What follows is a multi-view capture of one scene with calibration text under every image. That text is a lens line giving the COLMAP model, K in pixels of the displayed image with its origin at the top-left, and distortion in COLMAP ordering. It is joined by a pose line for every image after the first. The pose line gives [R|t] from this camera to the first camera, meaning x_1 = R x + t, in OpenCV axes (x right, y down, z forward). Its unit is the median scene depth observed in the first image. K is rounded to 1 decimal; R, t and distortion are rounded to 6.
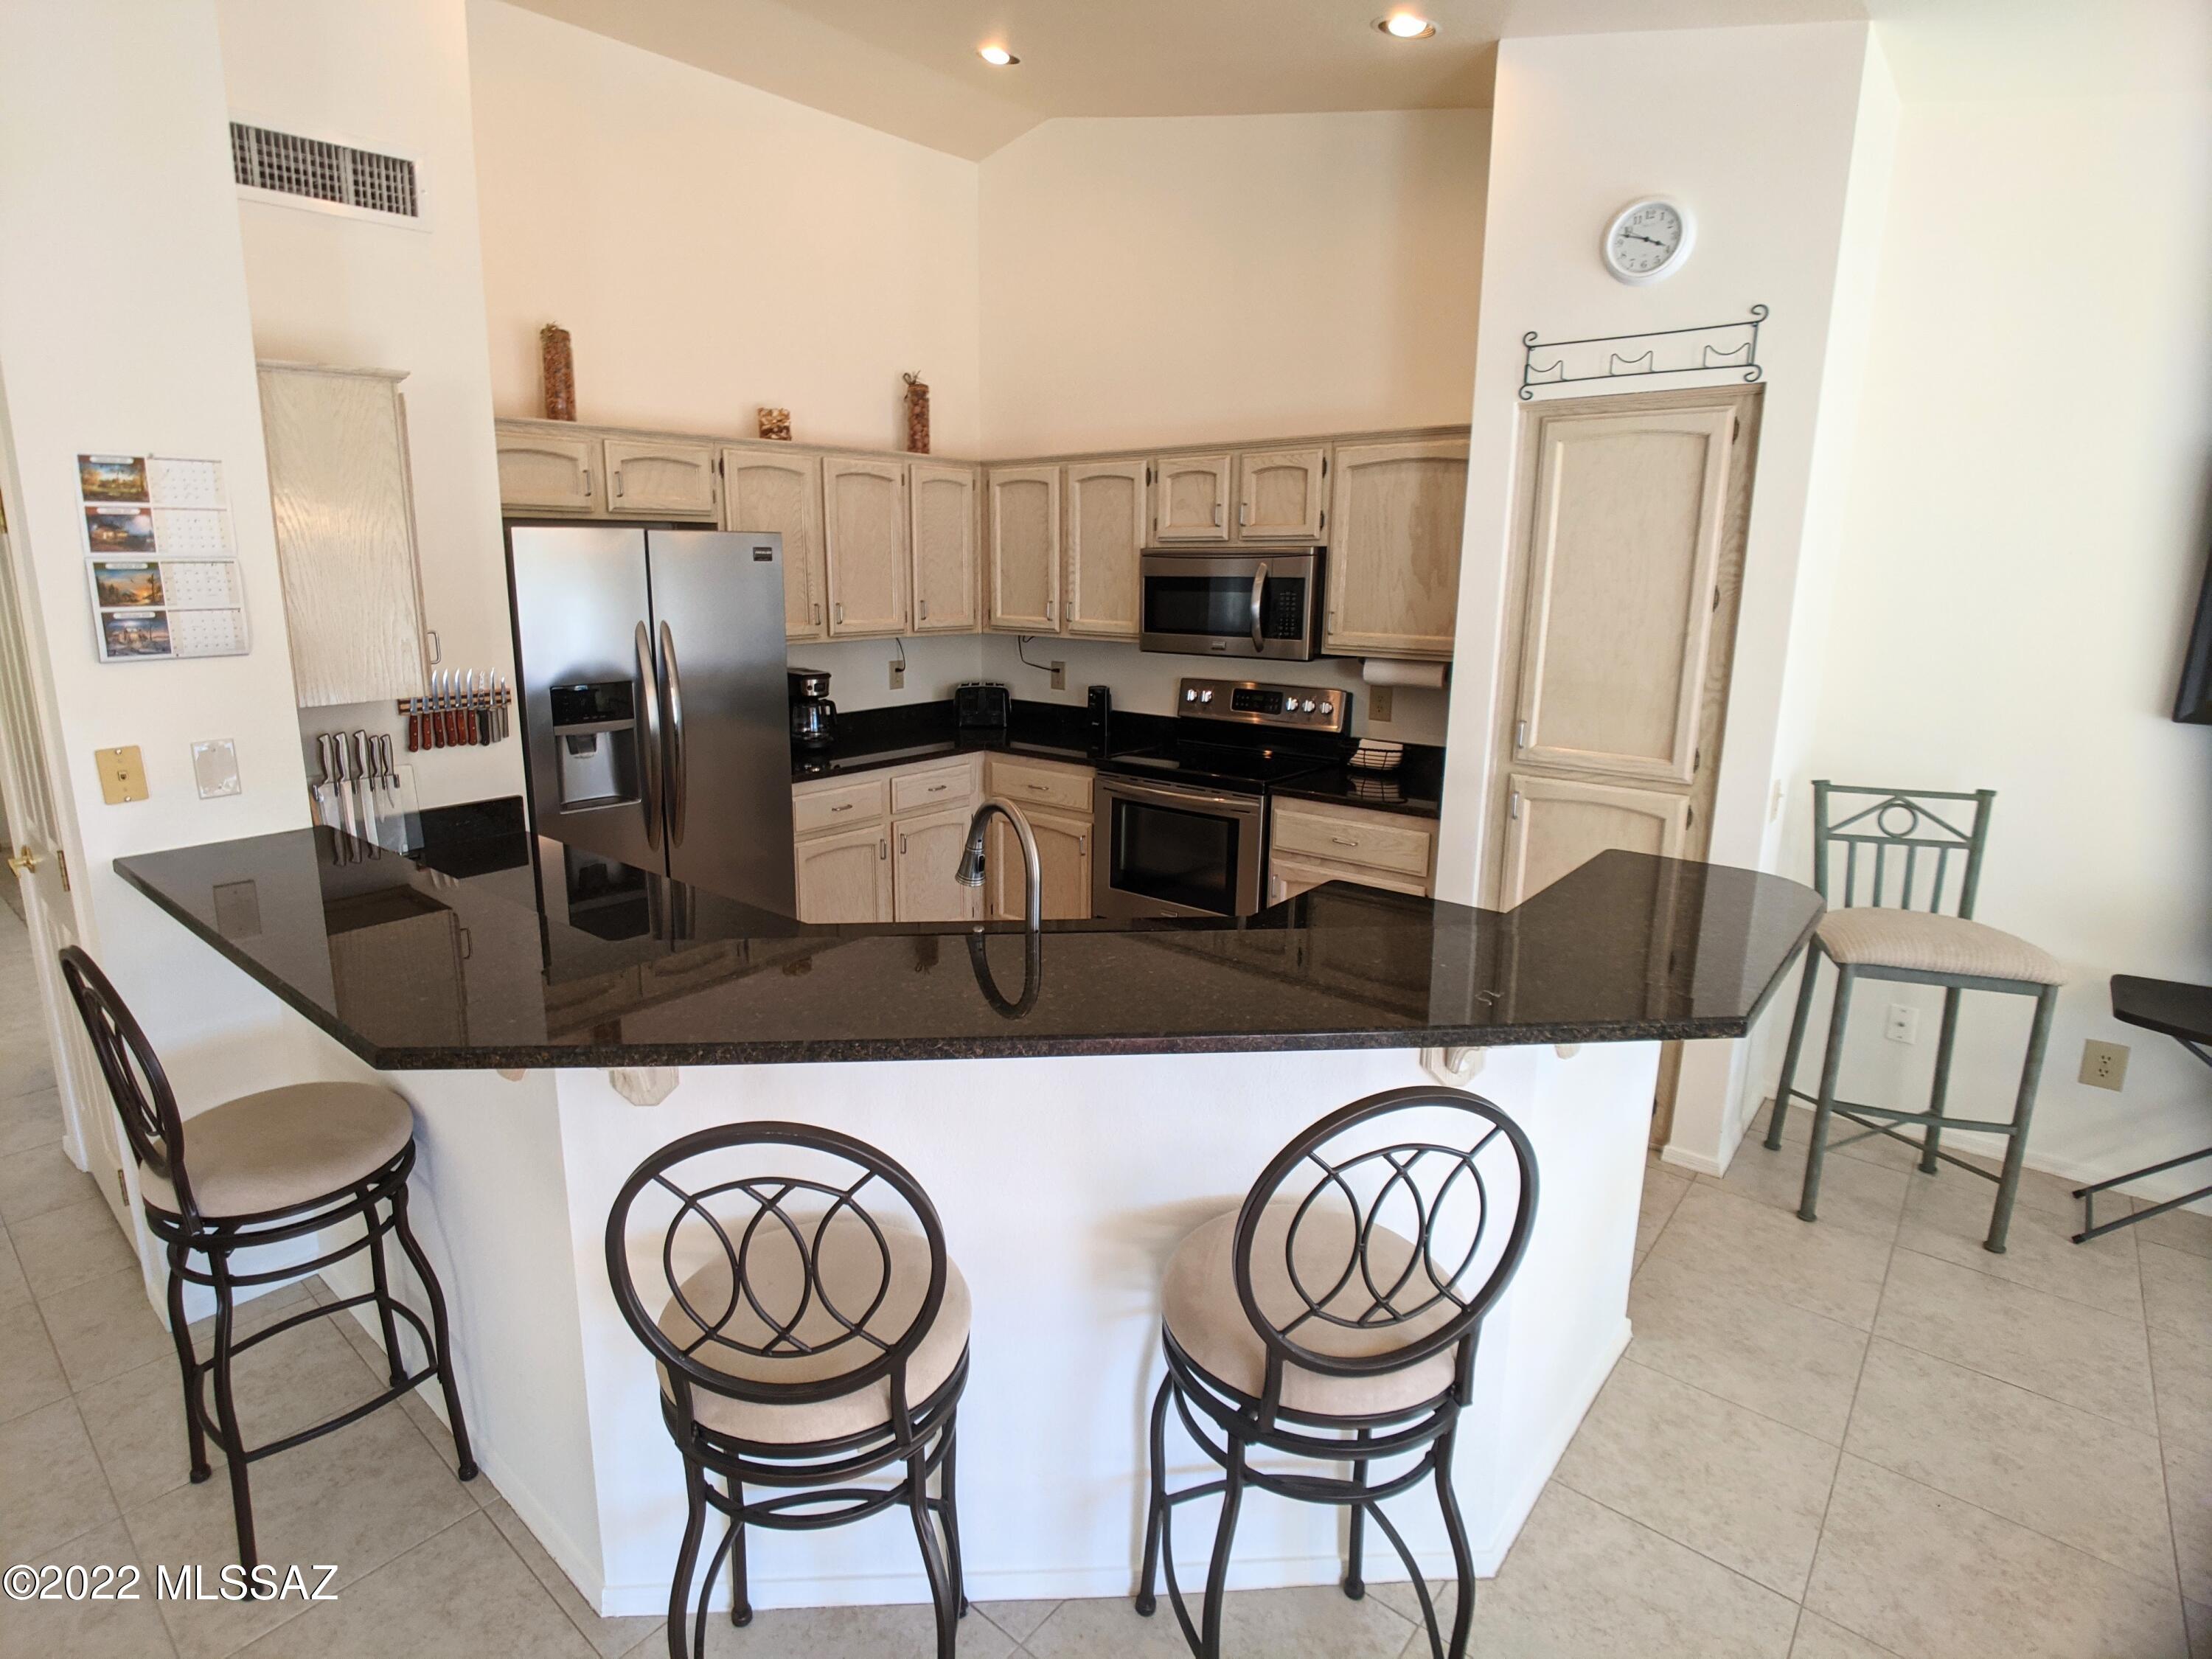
lens RADIAL K [[1160.7, 0, 1043.0], [0, 1160.7, 797.3], [0, 0, 1]] dist [-0.027812, 0.011842]
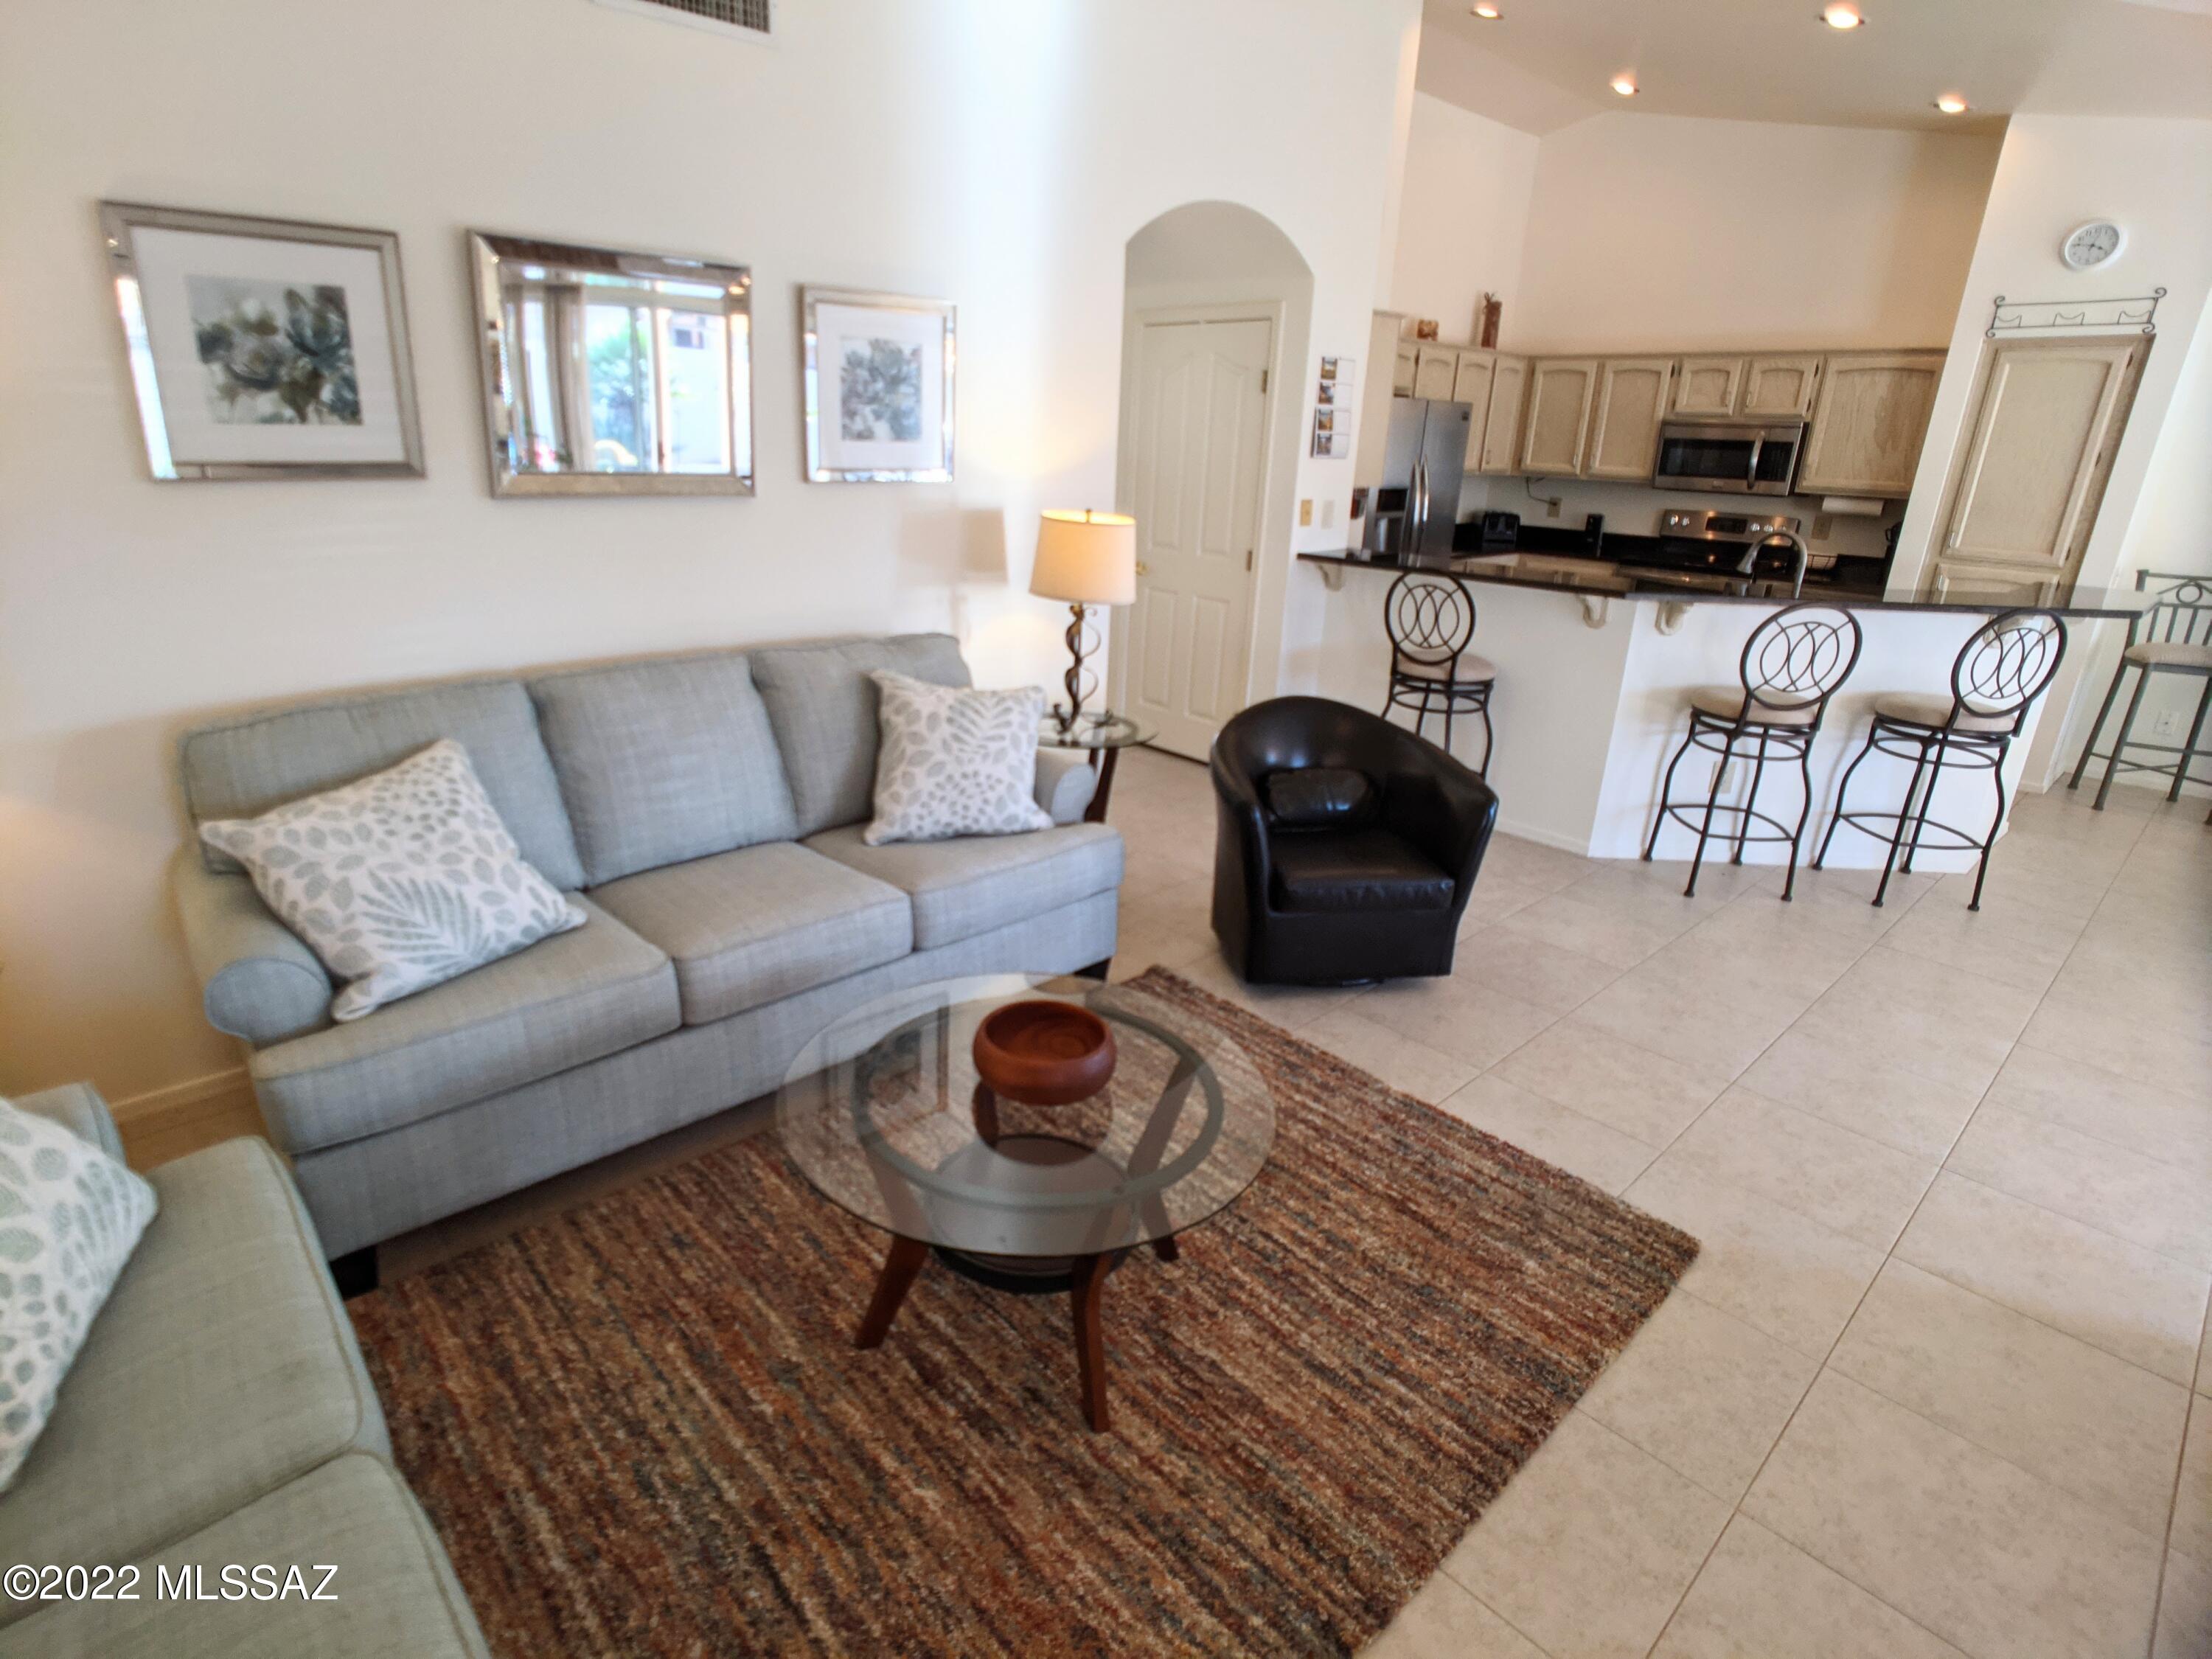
lens RADIAL K [[1160.7, 0, 1019.9], [0, 1160.7, 818.0], [0, 0, 1]] dist [-0.027812, 0.011842]
pose [[0.991410, 0.066250, -0.112769, -0.710190], [-0.051640, 0.990445, 0.127873, 0.201941], [0.120163, -0.120951, 0.985359, -0.857426]]
